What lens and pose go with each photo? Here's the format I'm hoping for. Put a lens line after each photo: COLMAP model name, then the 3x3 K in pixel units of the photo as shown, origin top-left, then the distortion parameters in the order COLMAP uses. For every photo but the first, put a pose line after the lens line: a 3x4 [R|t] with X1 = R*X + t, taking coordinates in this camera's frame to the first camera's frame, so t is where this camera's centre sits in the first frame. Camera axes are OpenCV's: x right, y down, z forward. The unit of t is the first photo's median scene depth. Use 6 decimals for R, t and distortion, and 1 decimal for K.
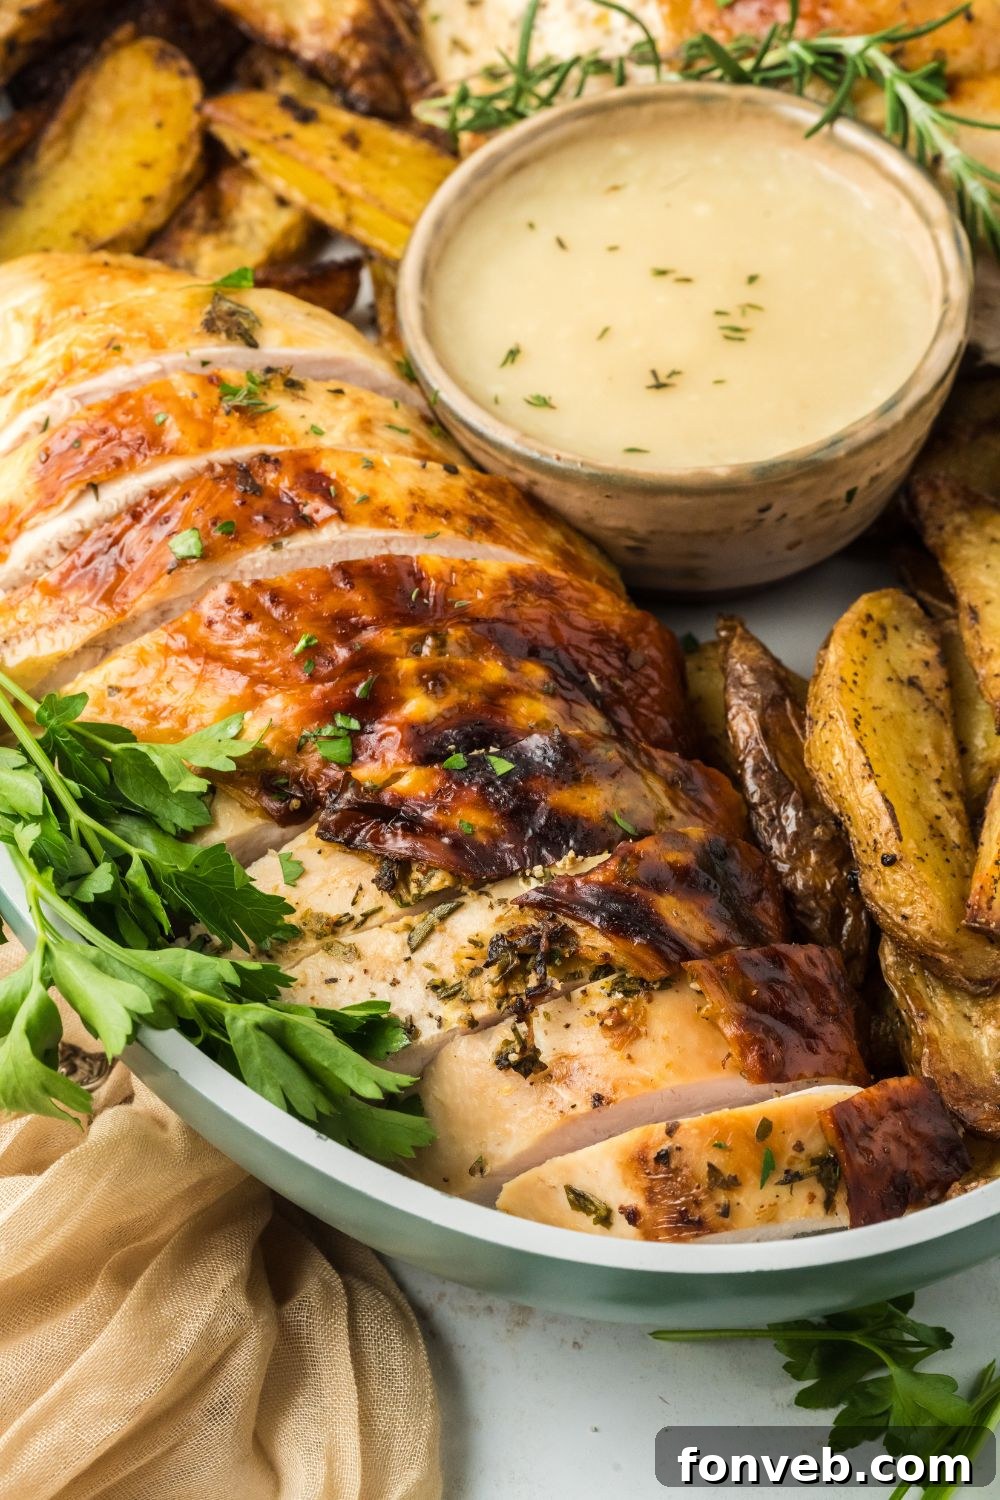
lens RADIAL K [[4994.1, 0, 488.2], [0, 4994.1, 685.7], [0, 0, 1]] dist [0.003655, 0.000000]
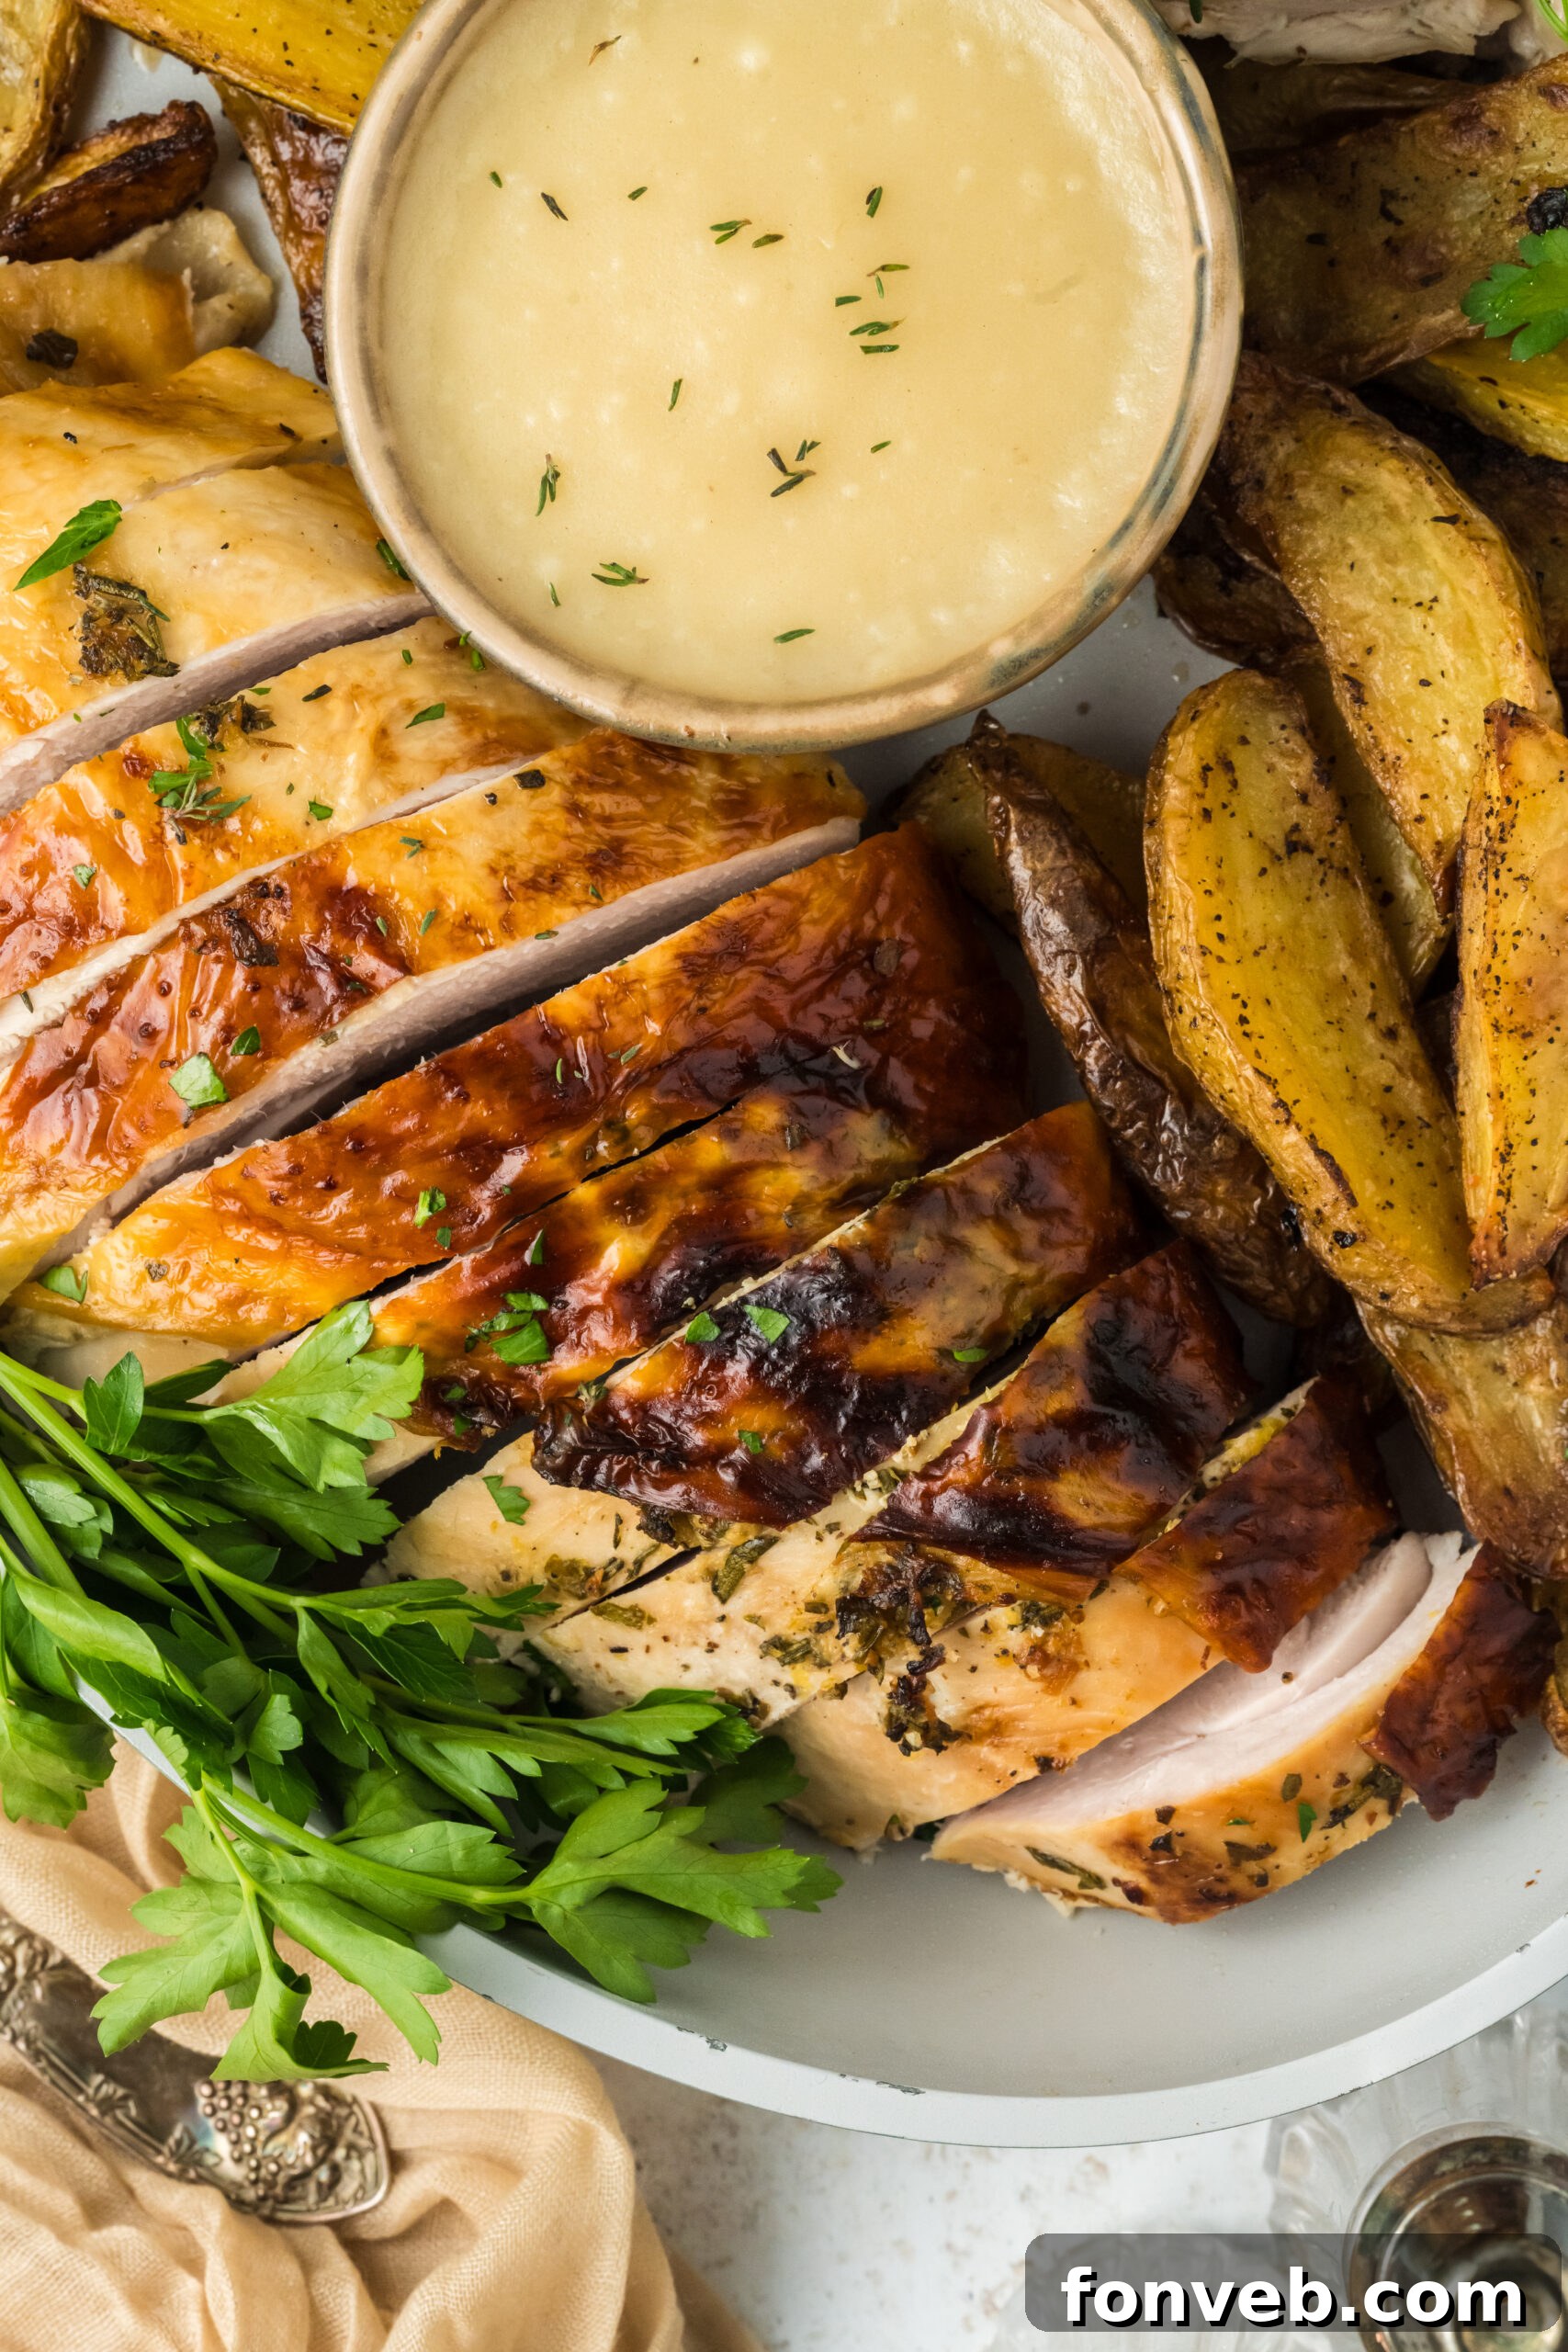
lens RADIAL K [[7830.0, 0, 771.8], [0, 7830.0, 1172.2], [0, 0, 1]] dist [0.003655, 0.000000]
pose [[0.959582, -0.276149, -0.054263, 0.064635], [0.244235, 0.721336, 0.648093, -0.670824], [-0.139828, -0.635151, 0.759626, 0.204020]]
